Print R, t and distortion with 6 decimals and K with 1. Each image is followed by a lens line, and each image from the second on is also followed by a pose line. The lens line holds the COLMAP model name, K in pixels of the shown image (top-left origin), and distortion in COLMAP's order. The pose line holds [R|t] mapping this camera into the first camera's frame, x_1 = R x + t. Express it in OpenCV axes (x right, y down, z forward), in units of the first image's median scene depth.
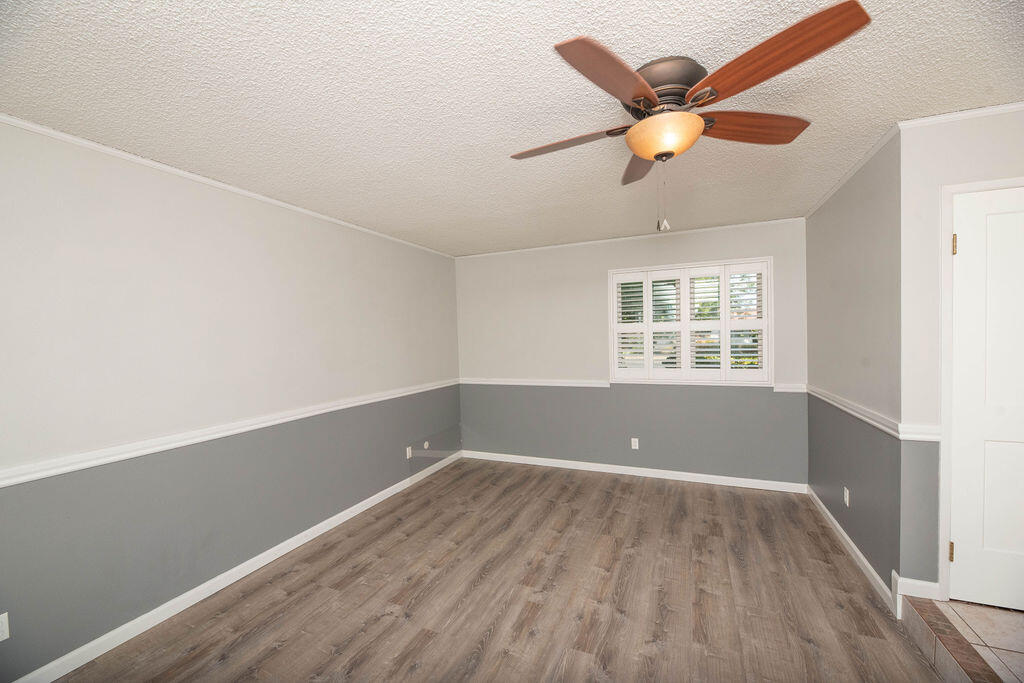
lens RADIAL K [[411.2, 0, 509.5], [0, 411.2, 346.5], [0, 0, 1]] dist [0.001815, -0.004081]
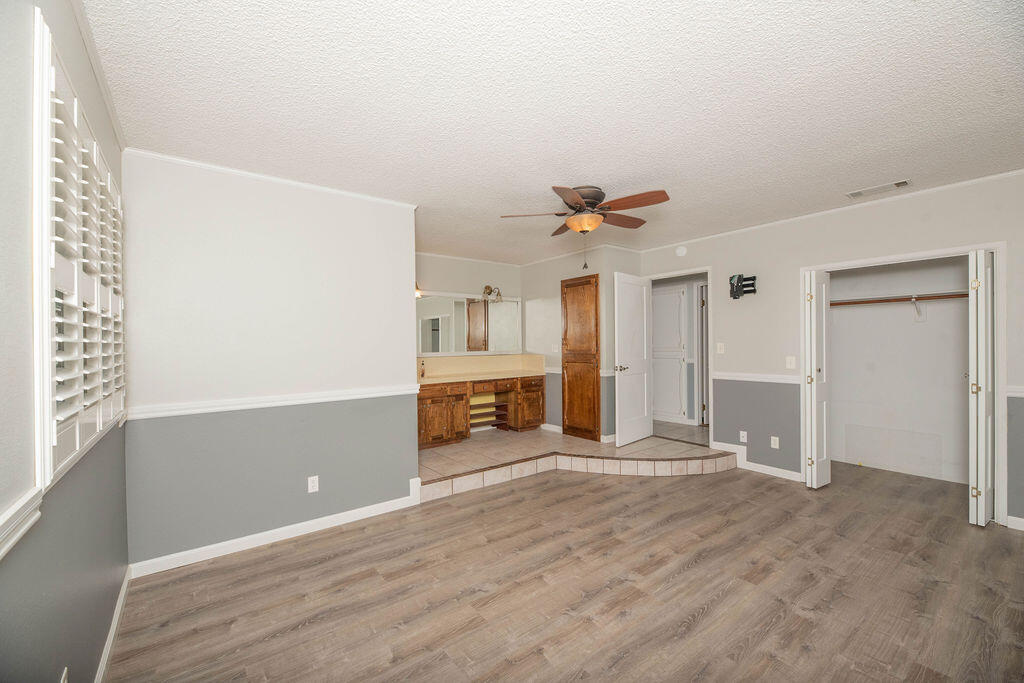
lens RADIAL K [[417.0, 0, 509.9], [0, 417.0, 345.8], [0, 0, 1]] dist [0.000115, -0.003716]
pose [[-0.871550, 0.034819, 0.489069, -0.144295], [0.047710, 0.998764, 0.013916, 0.019594], [-0.487980, 0.035462, -0.872134, 1.573123]]
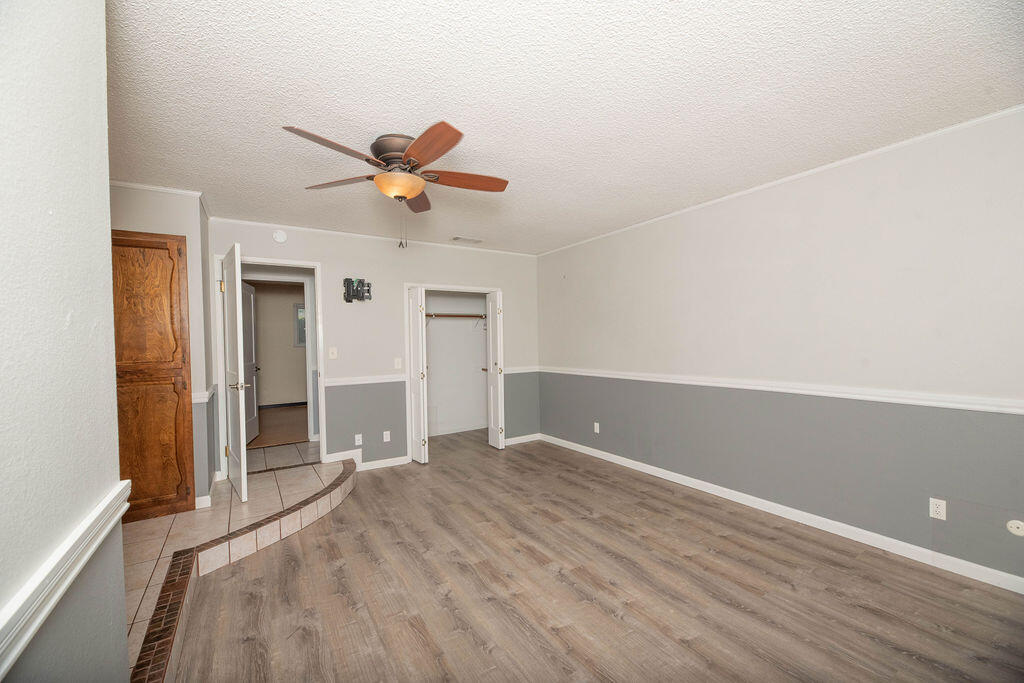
lens RADIAL K [[411.2, 0, 509.5], [0, 411.2, 346.5], [0, 0, 1]] dist [0.001815, -0.004081]
pose [[-0.559176, 0.050871, -0.827487, 0.754188], [0.012799, 0.998526, 0.052737, -0.001924], [0.828950, 0.018898, -0.559003, 1.159859]]
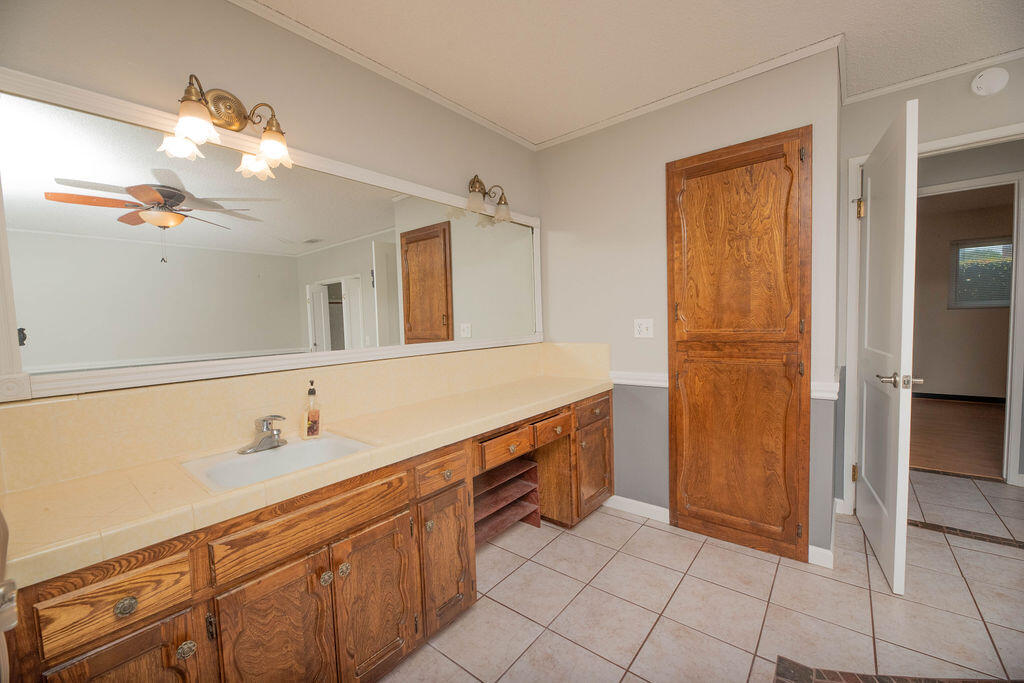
lens RADIAL K [[411.2, 0, 509.5], [0, 411.2, 346.5], [0, 0, 1]] dist [0.001815, -0.004081]
pose [[-0.959887, 0.041455, 0.277304, 0.627647], [0.066593, 0.994417, 0.081854, 0.019391], [-0.272363, 0.097037, -0.957289, 0.673901]]
